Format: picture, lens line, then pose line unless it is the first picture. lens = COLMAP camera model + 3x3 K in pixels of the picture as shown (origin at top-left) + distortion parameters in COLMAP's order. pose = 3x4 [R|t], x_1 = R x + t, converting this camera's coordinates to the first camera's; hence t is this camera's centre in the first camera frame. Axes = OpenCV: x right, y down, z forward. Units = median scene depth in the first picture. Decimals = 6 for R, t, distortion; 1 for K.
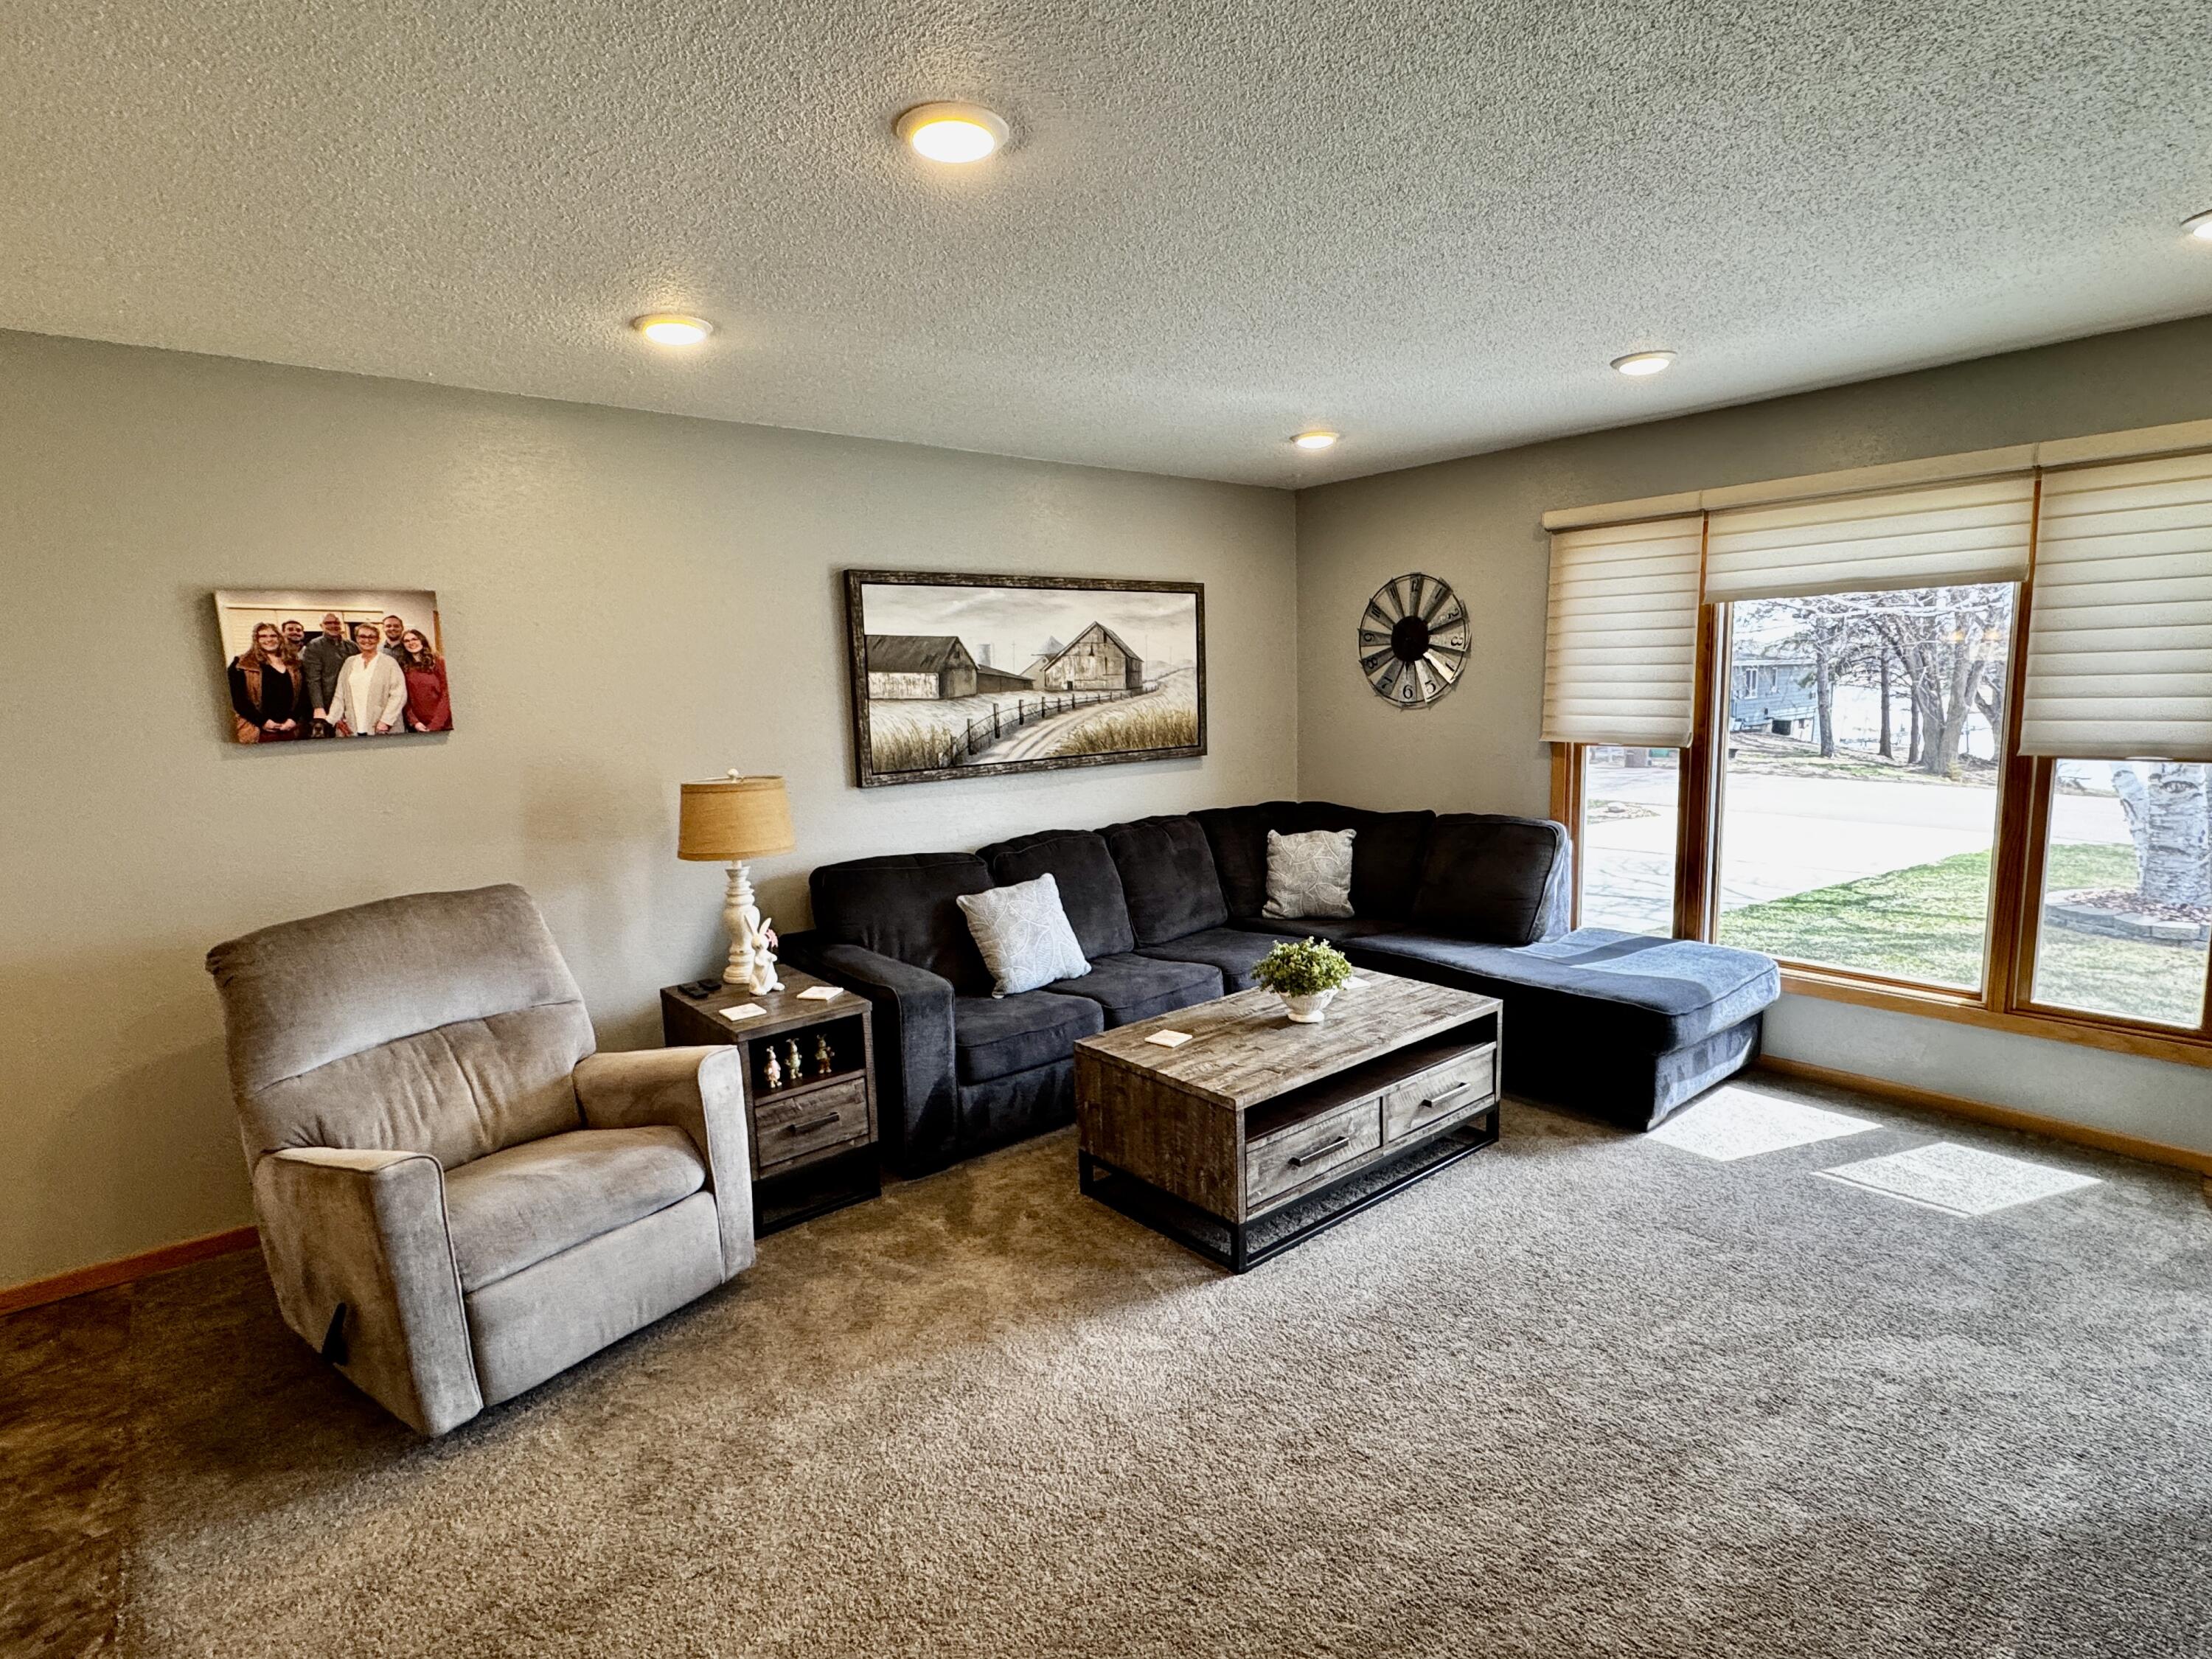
lens RADIAL K [[1118.0, 0, 1108.3], [0, 1118.0, 837.4], [0, 0, 1]] dist [-0.002547, -0.000510]
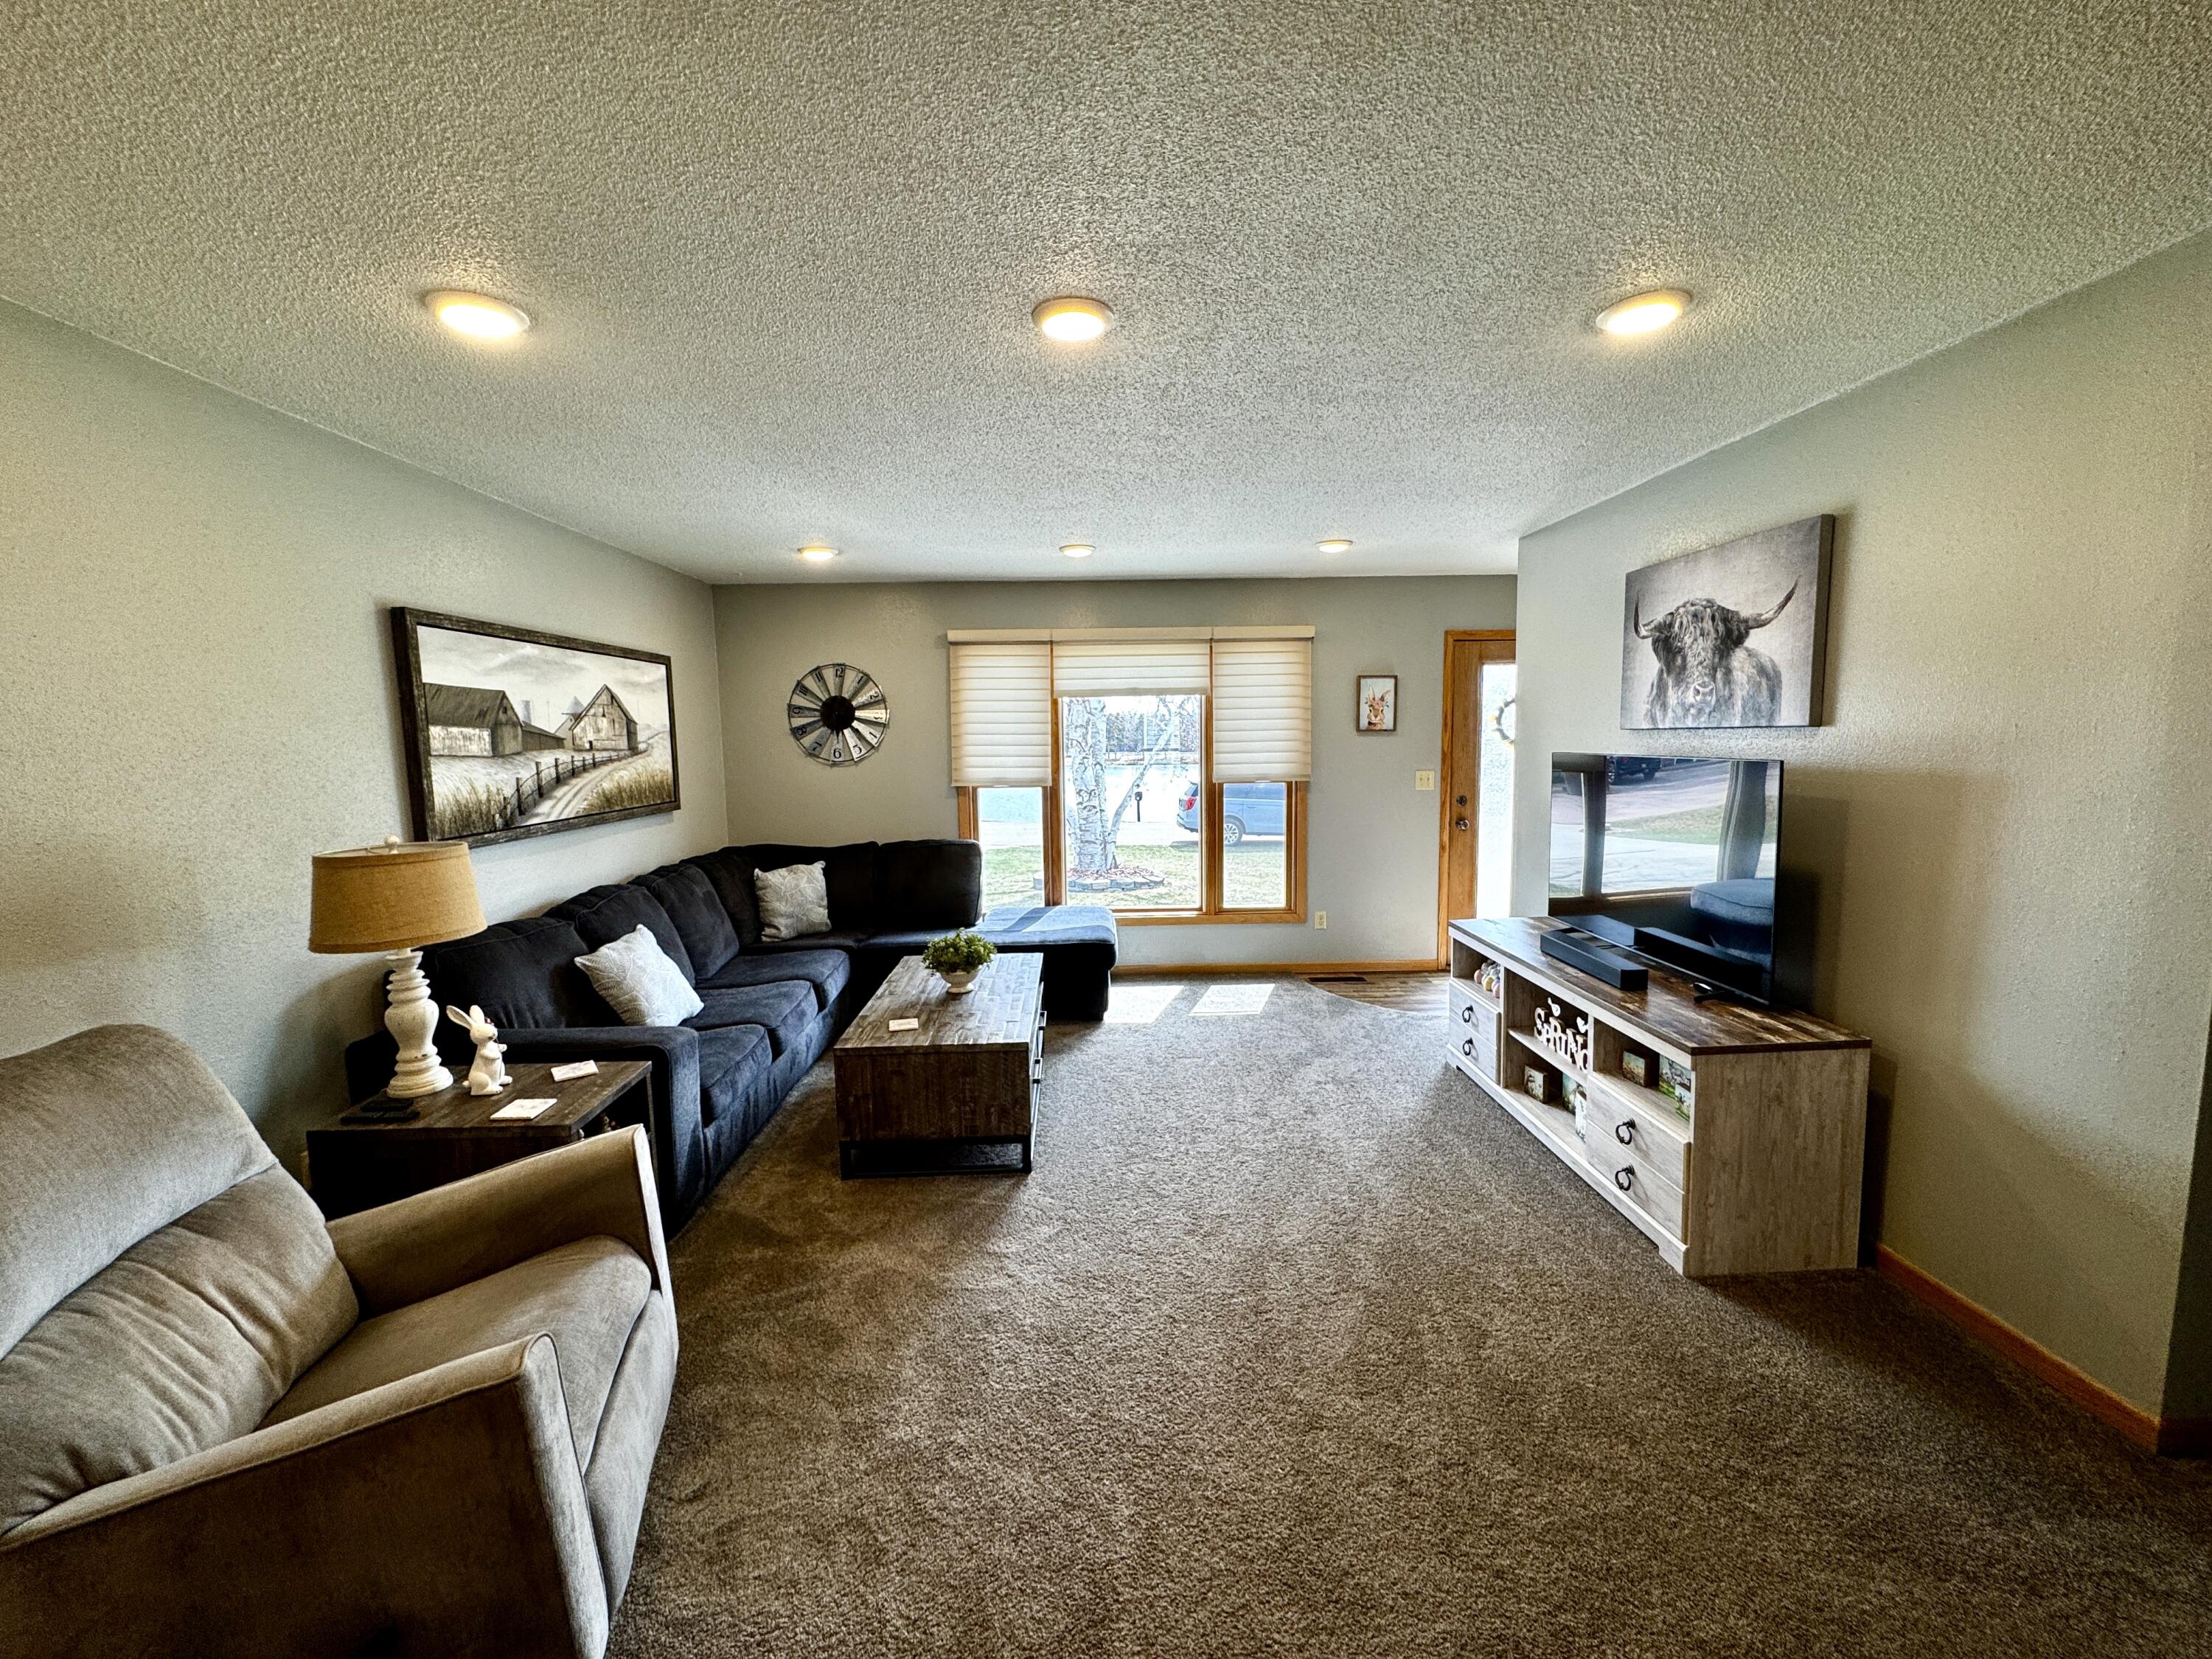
lens RADIAL K [[879.0, 0, 1107.6], [0, 879.0, 829.5], [0, 0, 1]] dist [-0.002740, 0.000424]
pose [[0.613986, -0.065073, 0.786630, -0.415586], [0.109008, 0.994037, -0.002853, -0.005485], [-0.781753, 0.087501, 0.617419, 0.153402]]
